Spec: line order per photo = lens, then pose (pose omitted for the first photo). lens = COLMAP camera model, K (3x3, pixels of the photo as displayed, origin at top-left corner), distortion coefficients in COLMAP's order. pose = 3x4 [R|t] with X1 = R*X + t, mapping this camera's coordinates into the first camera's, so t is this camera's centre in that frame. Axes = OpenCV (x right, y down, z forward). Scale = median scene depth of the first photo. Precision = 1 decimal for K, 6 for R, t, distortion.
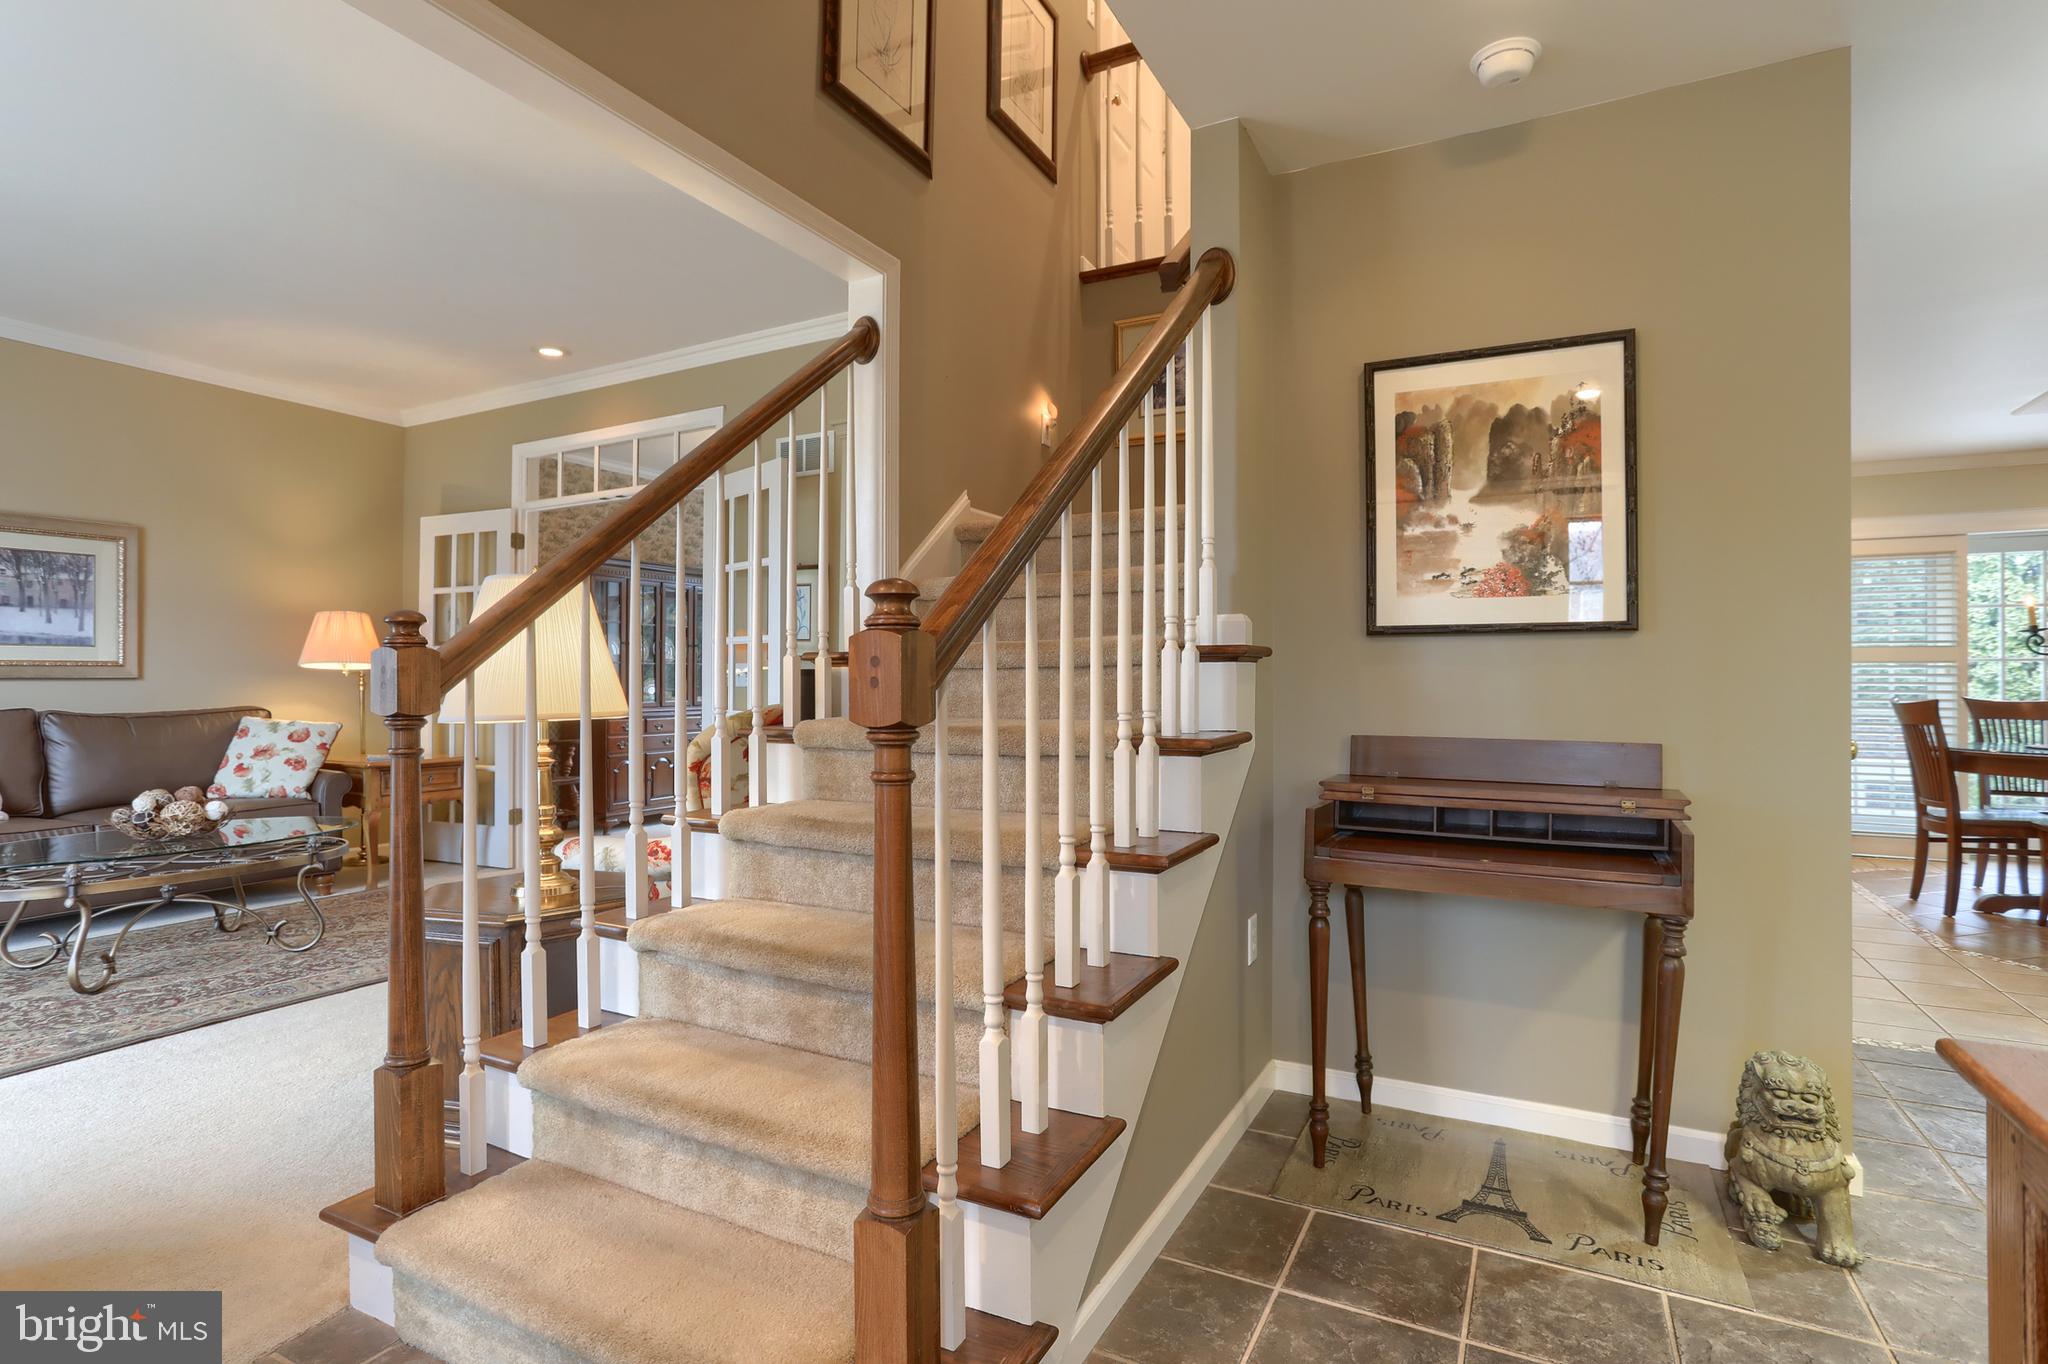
lens RADIAL K [[1024.3, 0, 1030.7], [0, 1024.3, 685.4], [0, 0, 1]] dist [-0.061515, 0.036515]
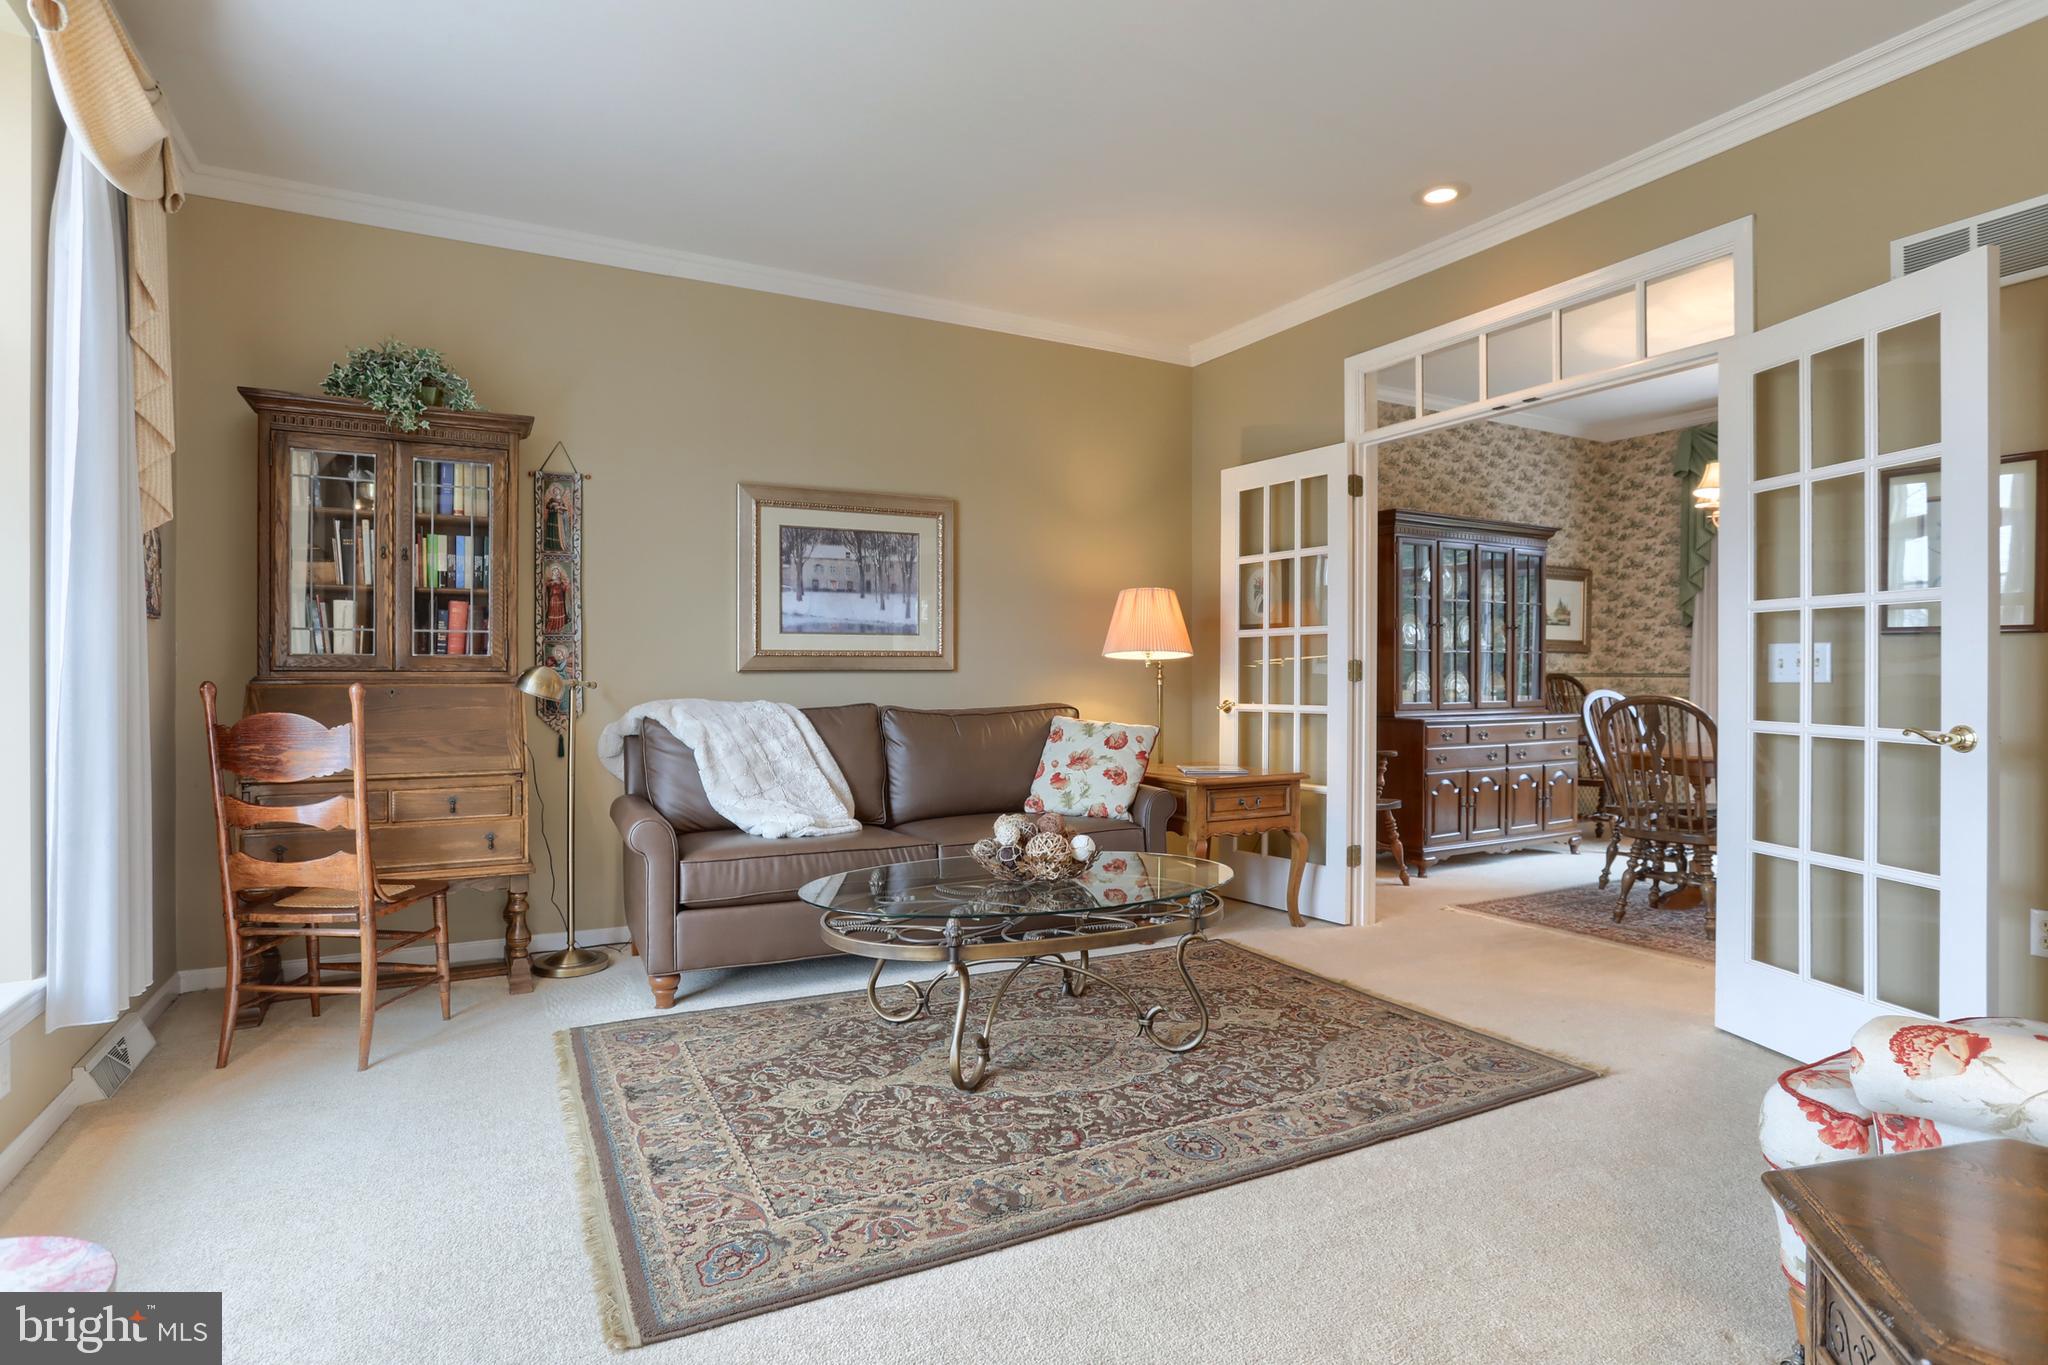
lens RADIAL K [[1048.7, 0, 1027.3], [0, 1048.7, 675.9], [0, 0, 1]] dist [-0.064277, 0.039879]
pose [[0.837977, 0.001465, -0.545703, -0.335419], [-0.003351, 0.999991, -0.002461, 0.000209], [0.545695, 0.003891, 0.837975, 0.258225]]
